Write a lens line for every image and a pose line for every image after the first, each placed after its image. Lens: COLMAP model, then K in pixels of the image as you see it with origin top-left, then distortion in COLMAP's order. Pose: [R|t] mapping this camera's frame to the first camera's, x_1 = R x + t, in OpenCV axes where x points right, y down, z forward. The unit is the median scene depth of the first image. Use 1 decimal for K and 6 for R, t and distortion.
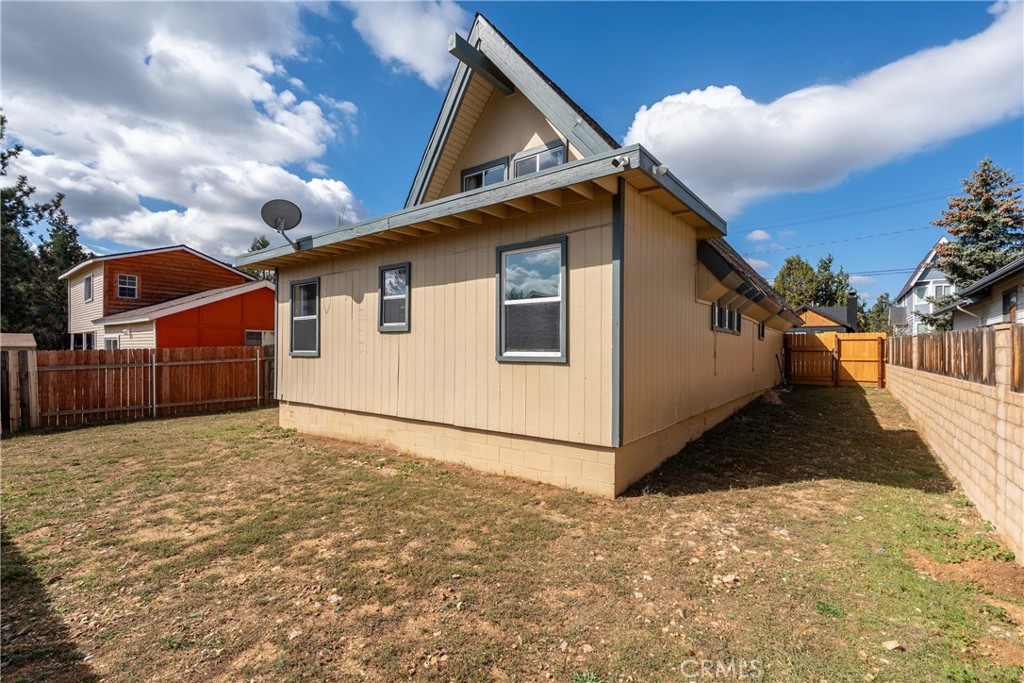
lens RADIAL K [[454.7, 0, 512.3], [0, 454.7, 351.2], [0, 0, 1]] dist [0.001230, -0.001472]
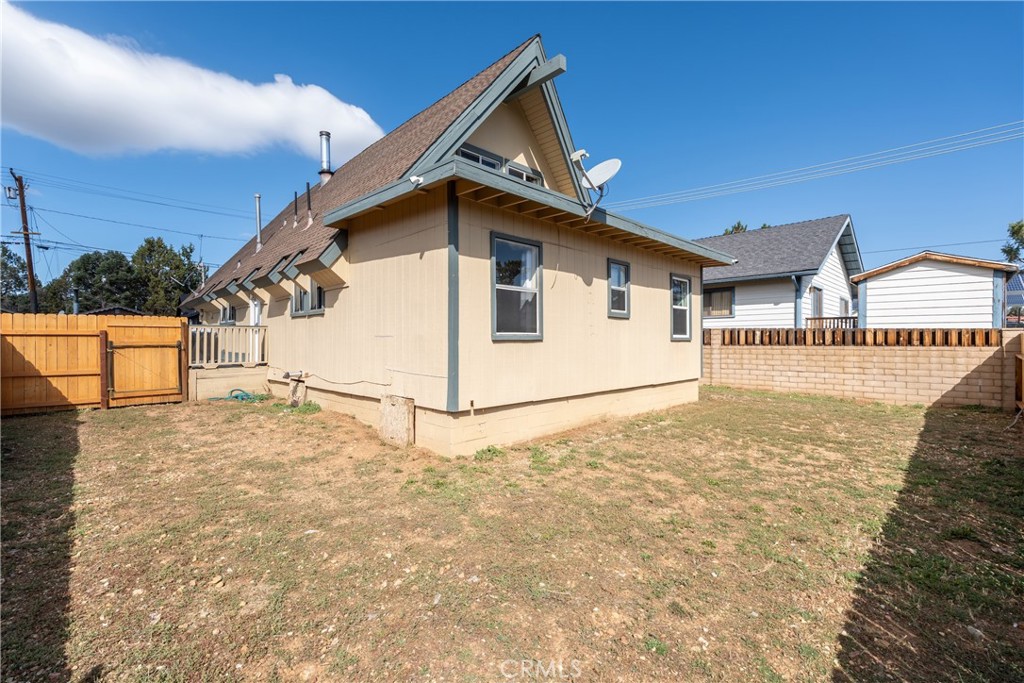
lens RADIAL K [[454.7, 0, 513.0], [0, 454.7, 336.6], [0, 0, 1]] dist [0.001230, -0.001472]
pose [[0.129641, -0.016042, 0.991431, -1.376974], [-0.016533, 0.999695, 0.018338, -0.009762], [-0.991423, -0.018768, 0.129337, 1.052173]]
